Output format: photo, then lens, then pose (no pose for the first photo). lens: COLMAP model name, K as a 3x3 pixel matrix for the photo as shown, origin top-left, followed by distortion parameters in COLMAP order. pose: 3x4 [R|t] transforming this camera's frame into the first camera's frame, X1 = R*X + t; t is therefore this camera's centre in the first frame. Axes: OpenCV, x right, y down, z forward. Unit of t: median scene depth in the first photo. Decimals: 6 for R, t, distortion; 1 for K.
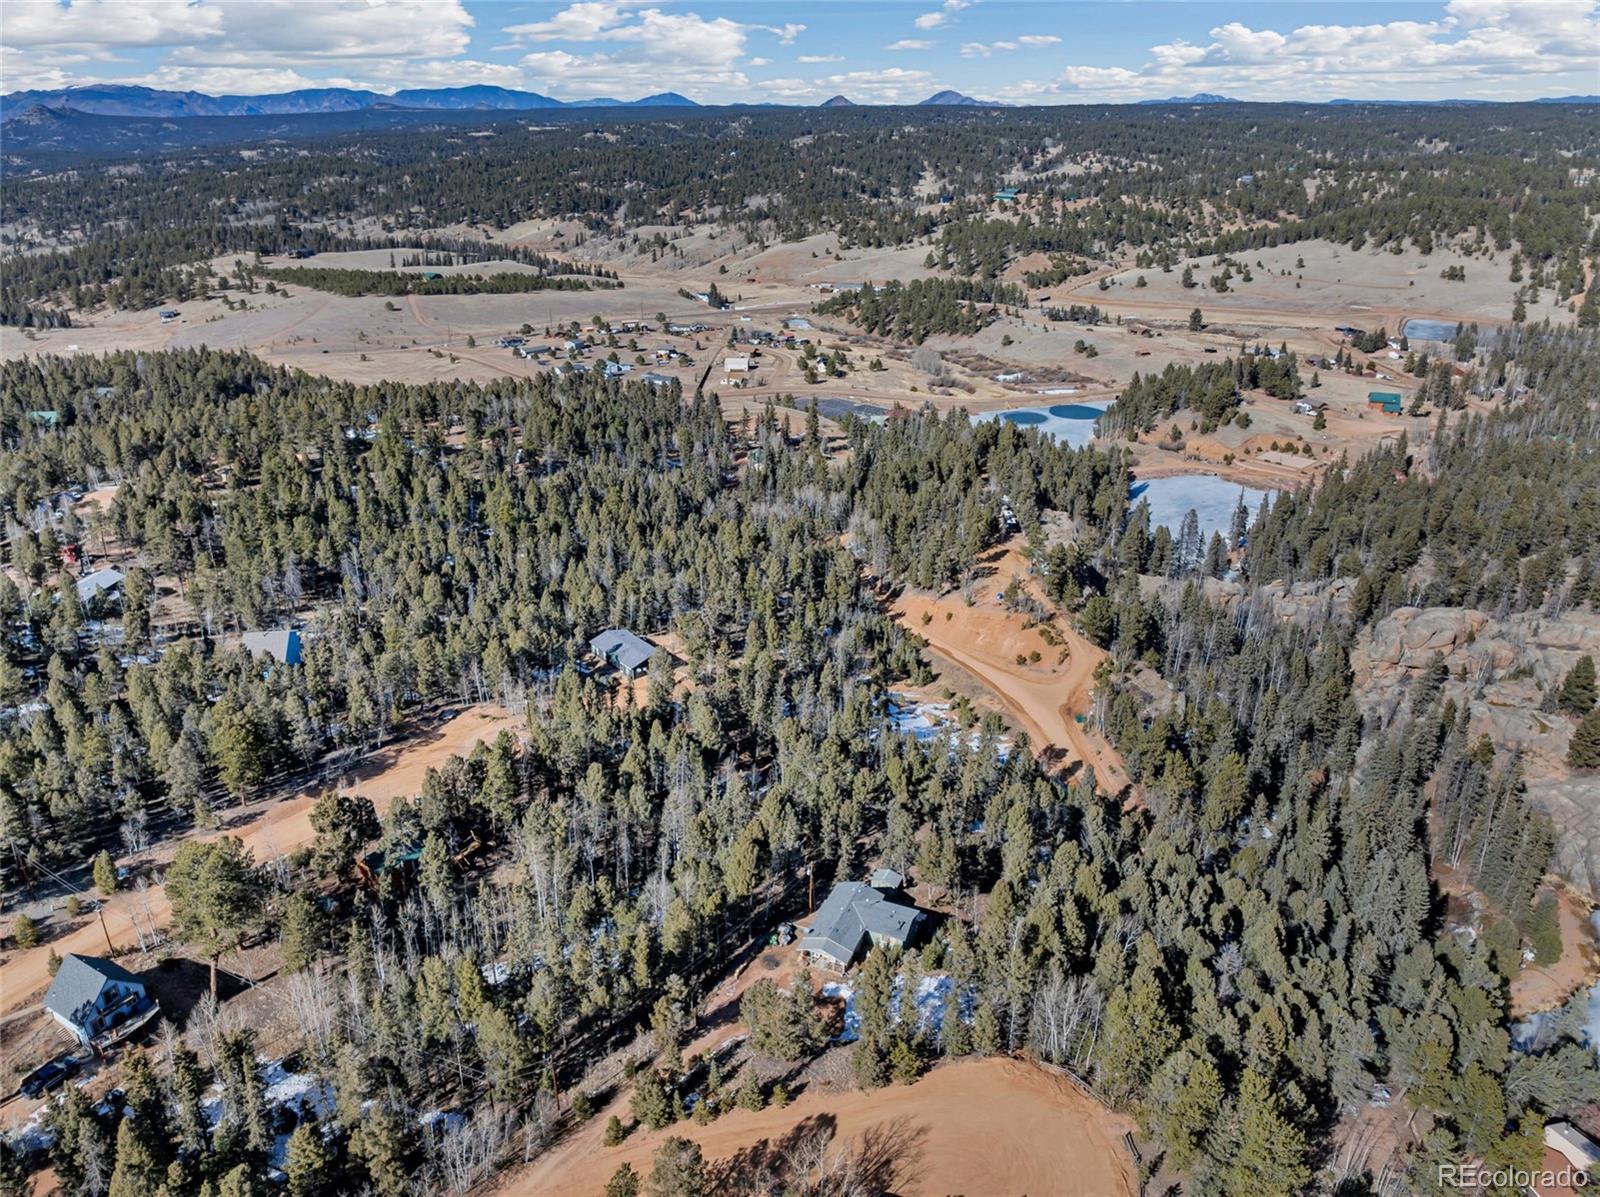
lens RADIAL K [[1200.8, 0, 800.0], [0, 1200.8, 598.5], [0, 0, 1]] dist [-0.008151, 0.005058]
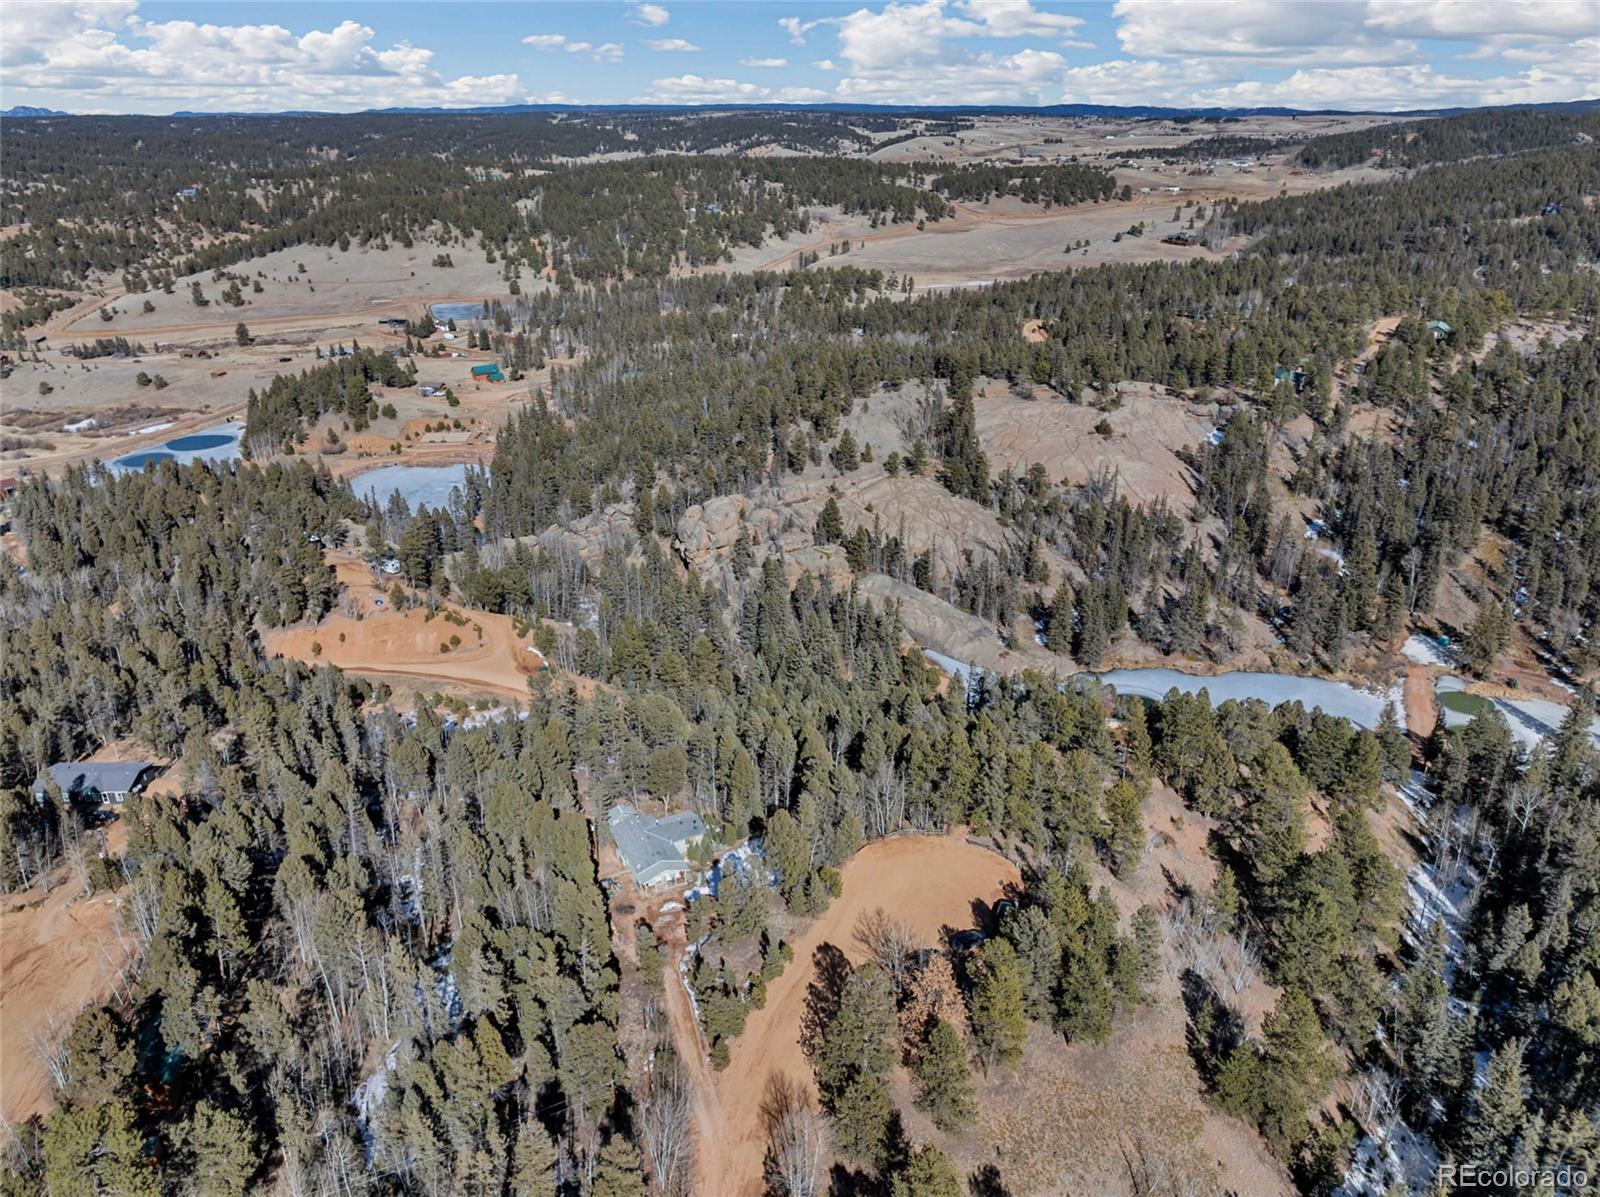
lens RADIAL K [[1200.8, 0, 800.0], [0, 1200.8, 598.5], [0, 0, 1]] dist [-0.008151, 0.005058]
pose [[0.635068, -0.301685, 0.711108, -0.137962], [0.307971, 0.943137, 0.125084, -0.009582], [-0.708409, 0.139563, 0.691867, 0.024421]]
